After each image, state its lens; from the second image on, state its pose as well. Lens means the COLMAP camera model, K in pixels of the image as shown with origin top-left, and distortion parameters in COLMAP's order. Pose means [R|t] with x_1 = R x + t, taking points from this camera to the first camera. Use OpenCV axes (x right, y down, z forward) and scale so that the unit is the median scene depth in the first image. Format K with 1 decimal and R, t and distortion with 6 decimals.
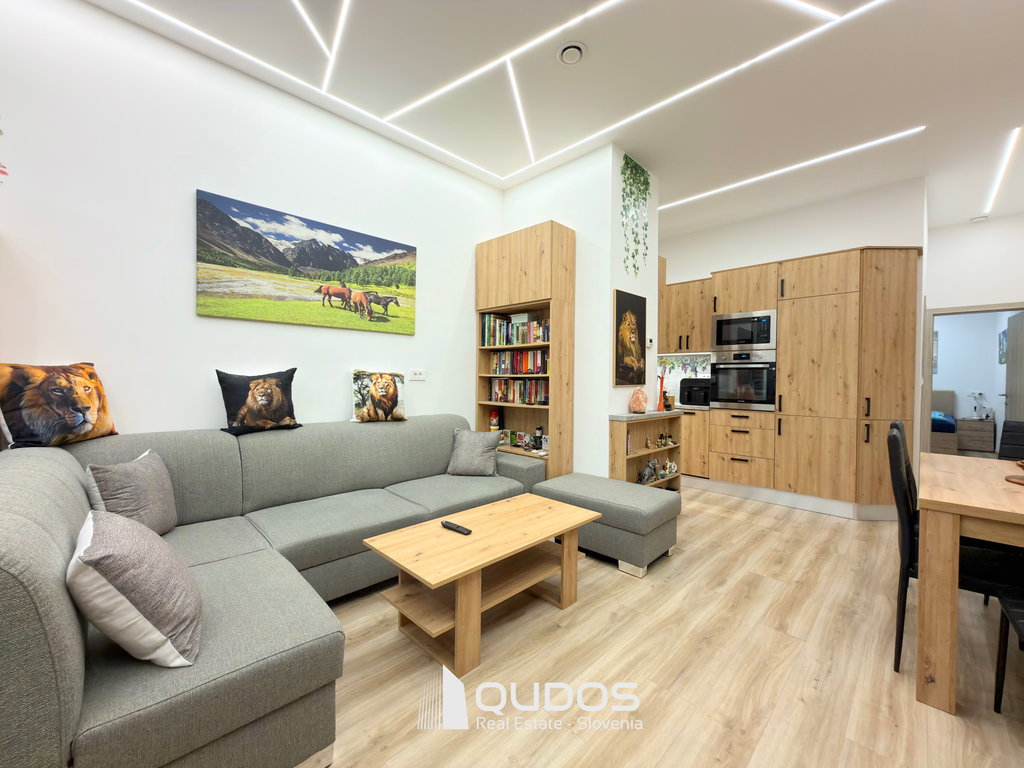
lens RADIAL K [[410.3, 0, 512.0], [0, 410.3, 384.0], [0, 0, 1]] dist [-0.000651, 0.000353]
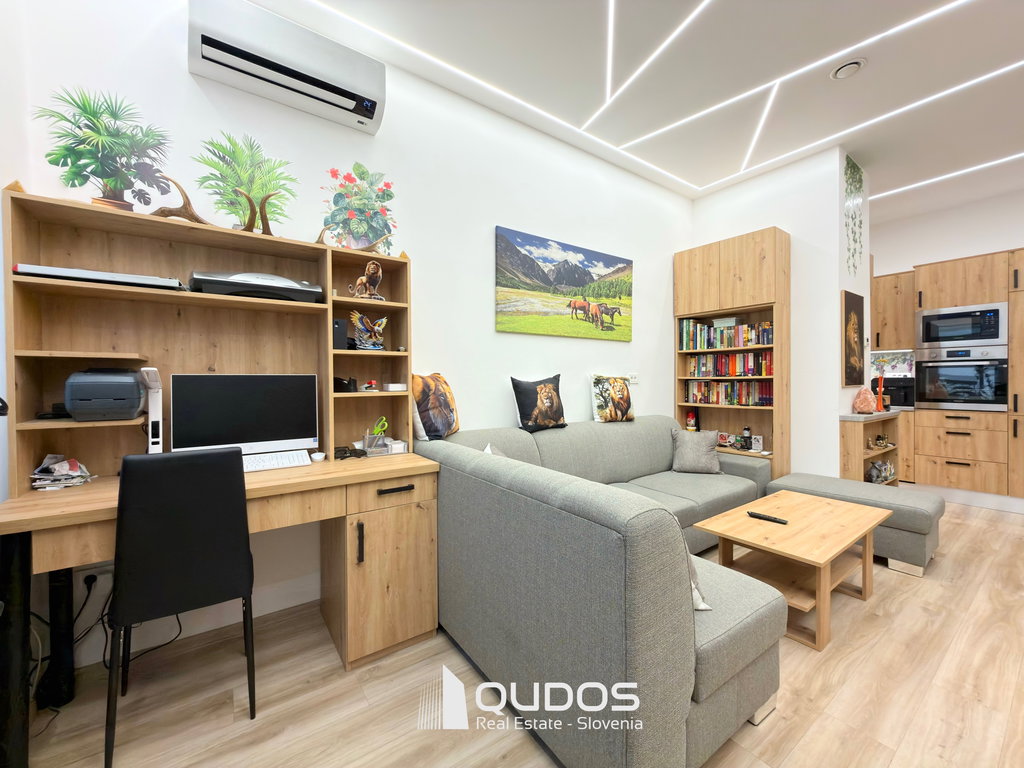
lens RADIAL K [[410.3, 0, 512.0], [0, 410.3, 384.0], [0, 0, 1]] dist [-0.000651, 0.000353]
pose [[0.986923, -0.013705, -0.160611, -0.373801], [0.012679, 0.999892, -0.007409, -0.004067], [0.160695, 0.005275, 0.986990, -0.114160]]
